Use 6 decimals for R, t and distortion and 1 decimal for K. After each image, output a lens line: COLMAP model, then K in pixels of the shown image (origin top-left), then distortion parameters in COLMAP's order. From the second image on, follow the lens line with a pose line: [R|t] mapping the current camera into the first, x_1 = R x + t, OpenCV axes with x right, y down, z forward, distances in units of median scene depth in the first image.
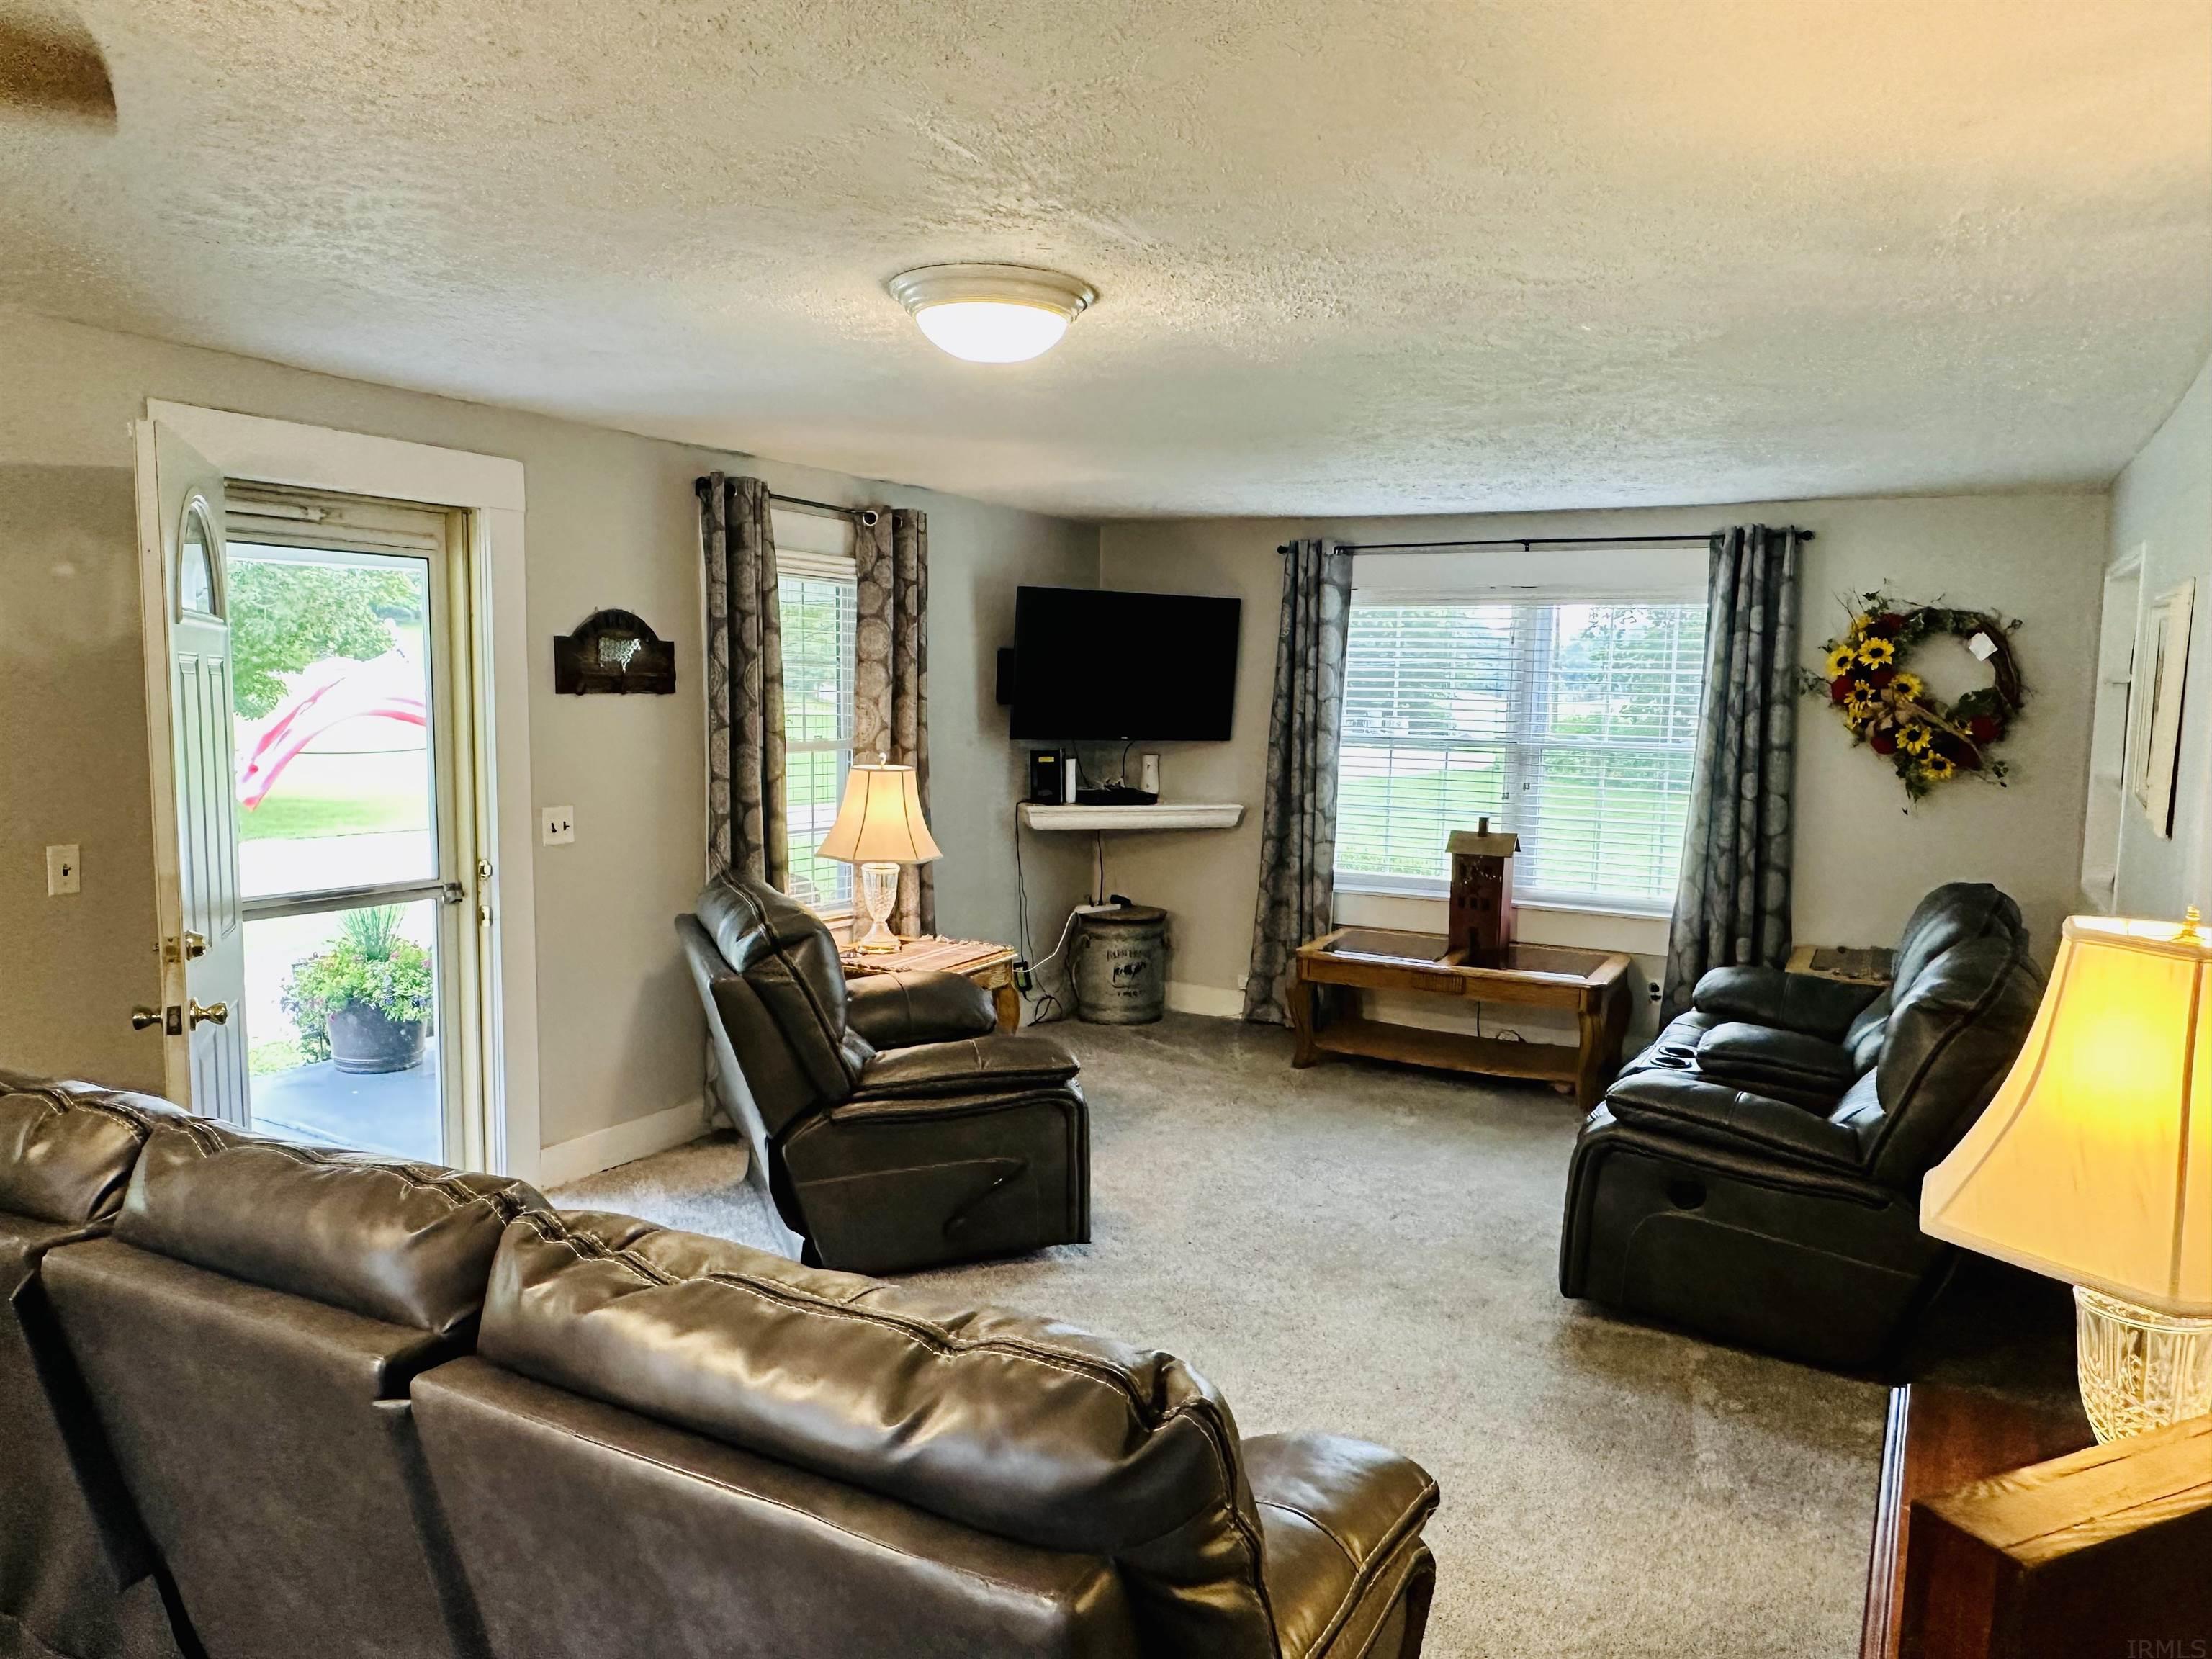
lens RADIAL K [[1541.1, 0, 1106.0], [0, 1541.1, 829.5], [0, 0, 1]] dist [-0.004887, -0.004212]
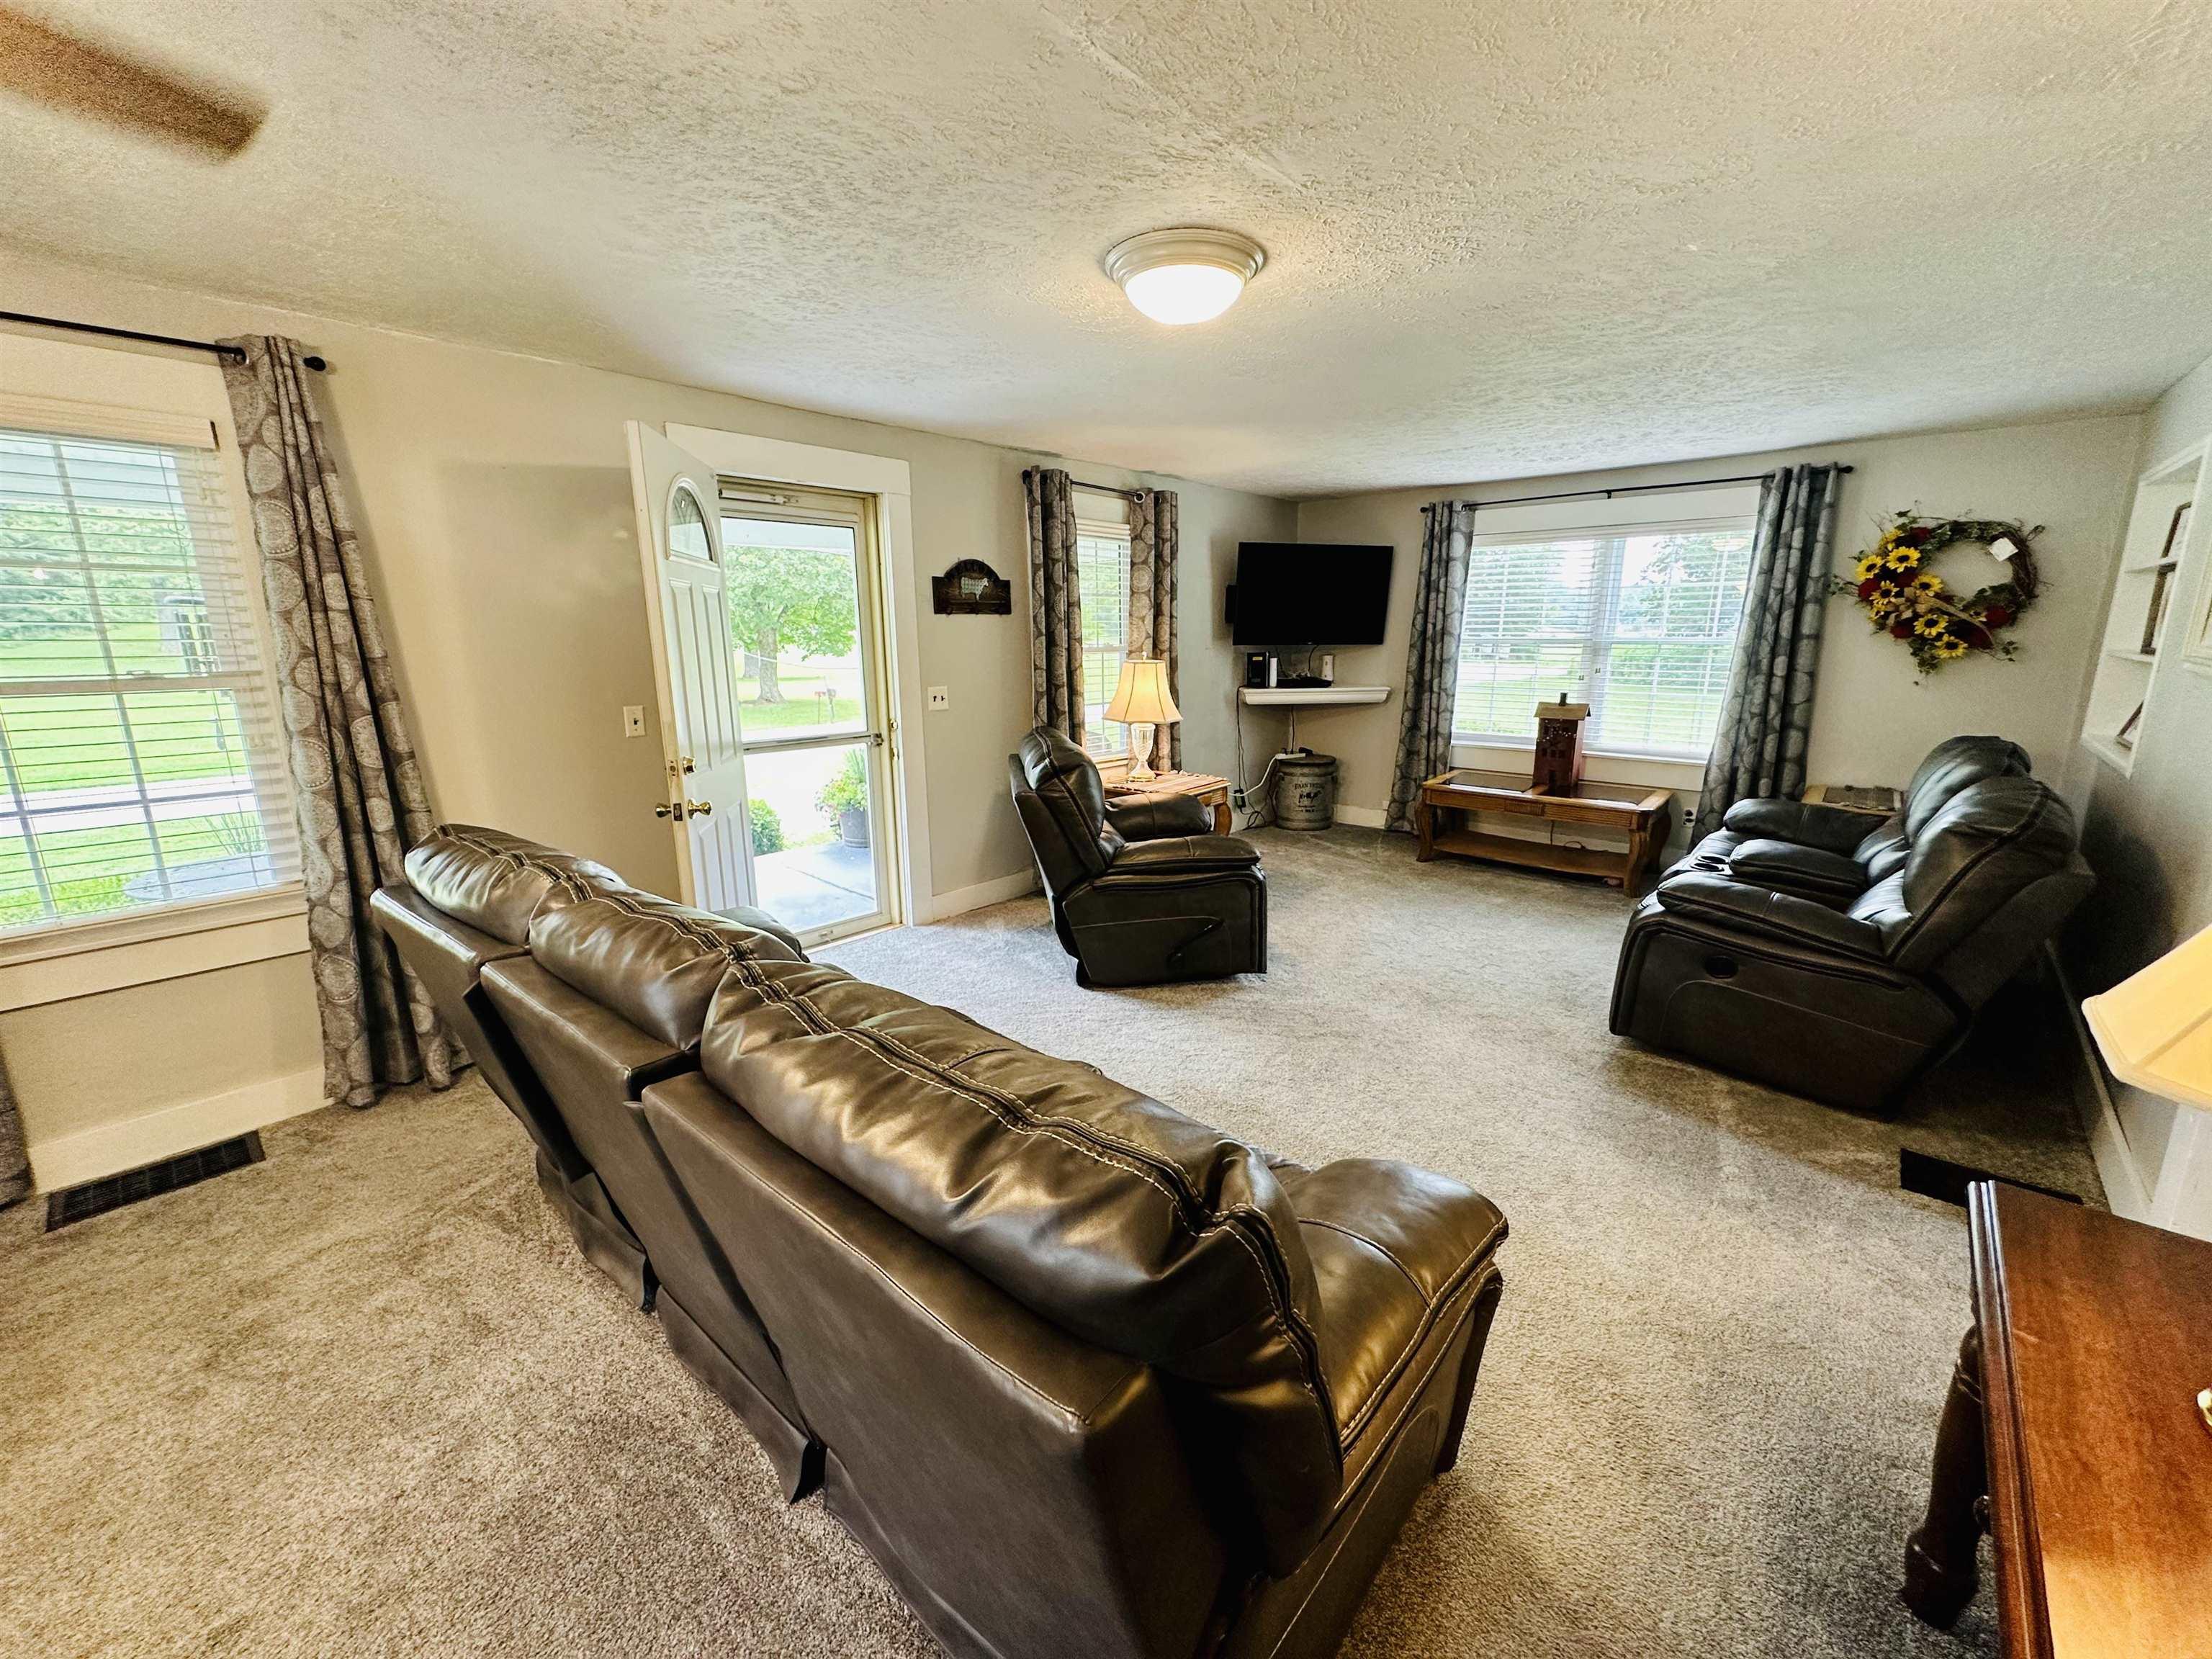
lens RADIAL K [[872.4, 0, 1115.6], [0, 872.4, 827.5], [0, 0, 1]] dist [-0.004471, 0.000071]
pose [[0.974825, 0.023841, -0.221693, 0.026380], [0.003761, 0.992368, 0.123256, 0.018338], [0.222940, -0.120987, 0.967295, 0.134912]]
